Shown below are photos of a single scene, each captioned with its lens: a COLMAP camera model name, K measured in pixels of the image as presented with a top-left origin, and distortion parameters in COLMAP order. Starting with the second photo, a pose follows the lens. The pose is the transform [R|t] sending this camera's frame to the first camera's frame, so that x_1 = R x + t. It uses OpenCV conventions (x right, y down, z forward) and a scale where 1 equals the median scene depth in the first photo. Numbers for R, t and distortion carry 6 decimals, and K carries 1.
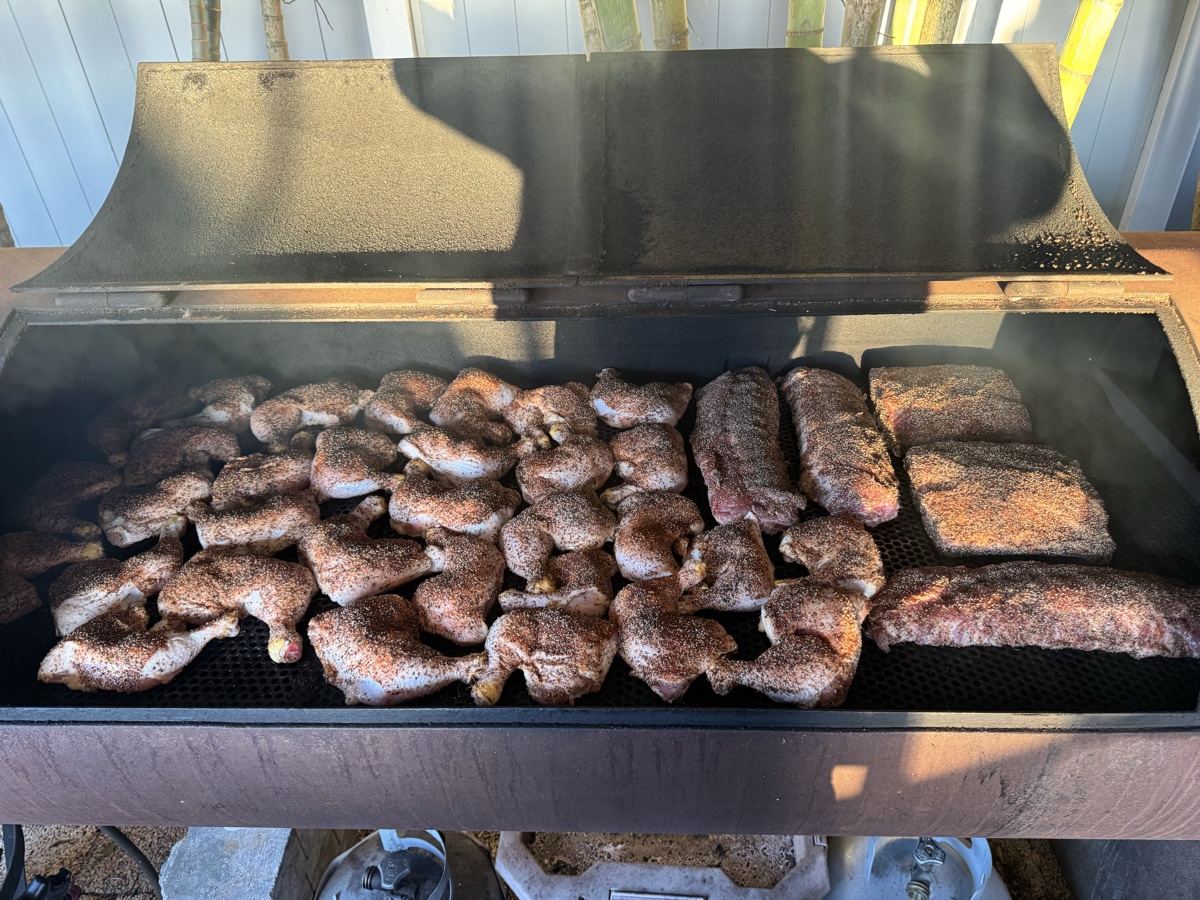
lens RADIAL K [[843.8, 0, 600.0], [0, 843.8, 450.0], [0, 0, 1]] dist [-0.006450, 0.004283]
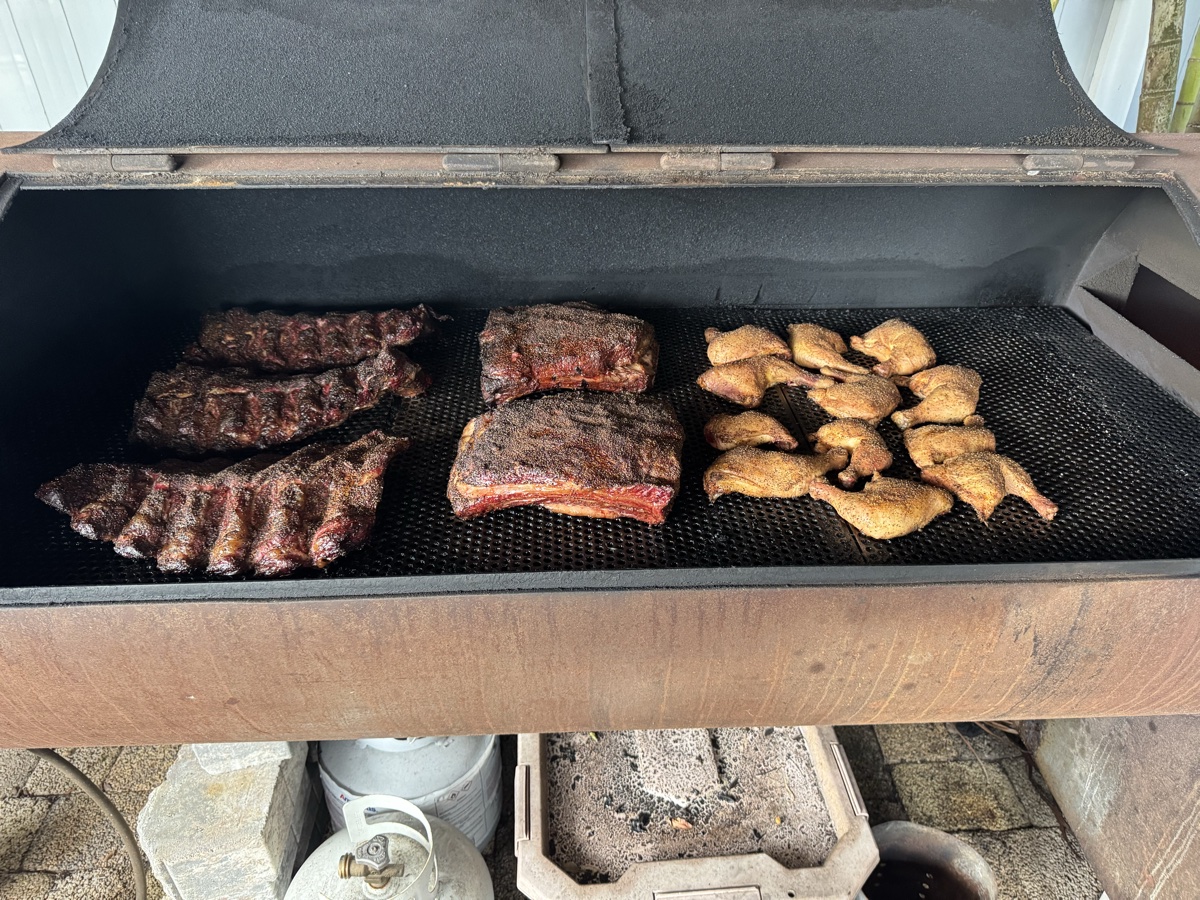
lens RADIAL K [[840.3, 0, 605.6], [0, 840.3, 444.4], [0, 0, 1]] dist [0.027747, -0.032337]
pose [[0.996621, -0.010081, 0.081512, -0.117164], [0.011744, 0.999732, -0.019946, 0.169249], [-0.081289, 0.020836, 0.996473, 0.019333]]
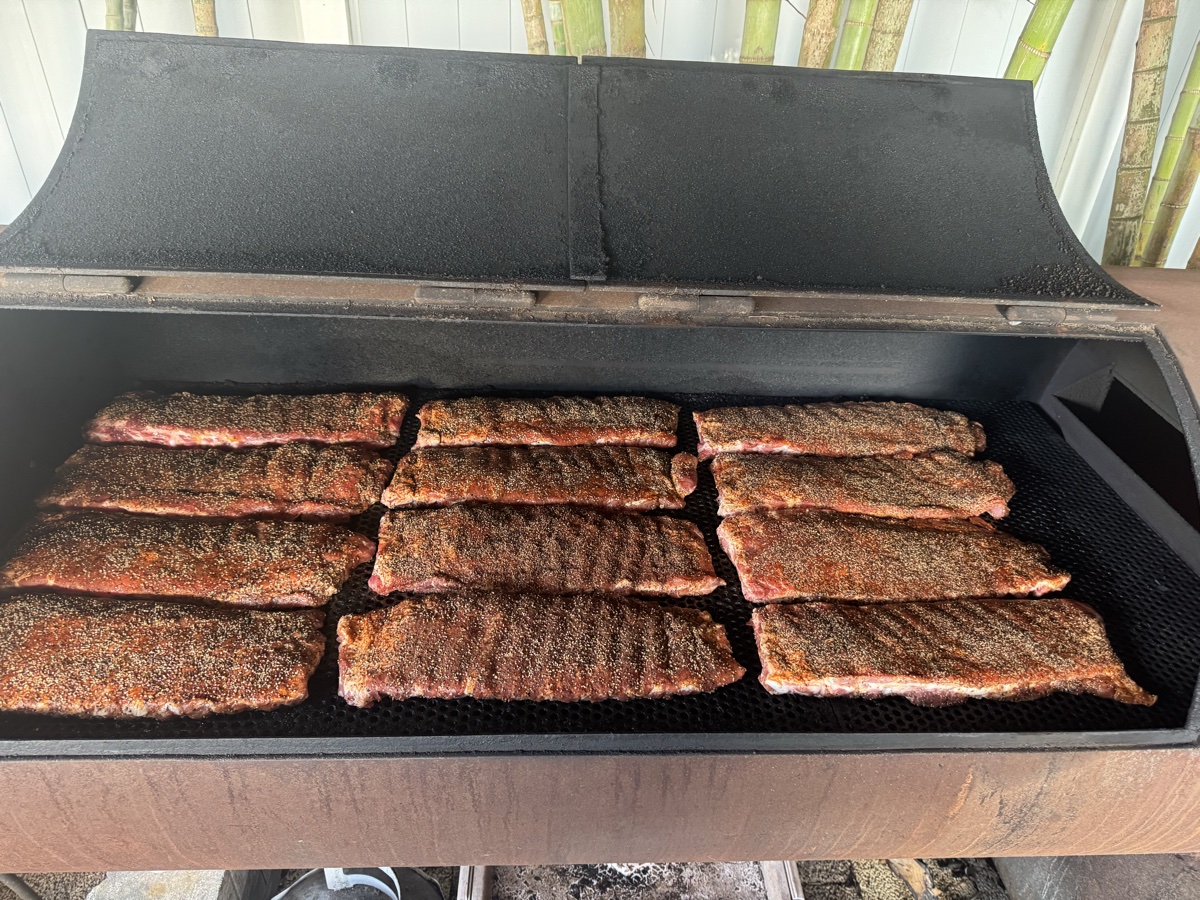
lens RADIAL K [[850.5, 0, 602.0], [0, 850.5, 456.0], [0, 0, 1]] dist [-0.015035, 0.010586]
pose [[0.993378, 0.023364, 0.112488, -0.115124], [-0.021422, 0.999600, -0.018440, 0.010713], [-0.112874, 0.015908, 0.993482, 0.043202]]
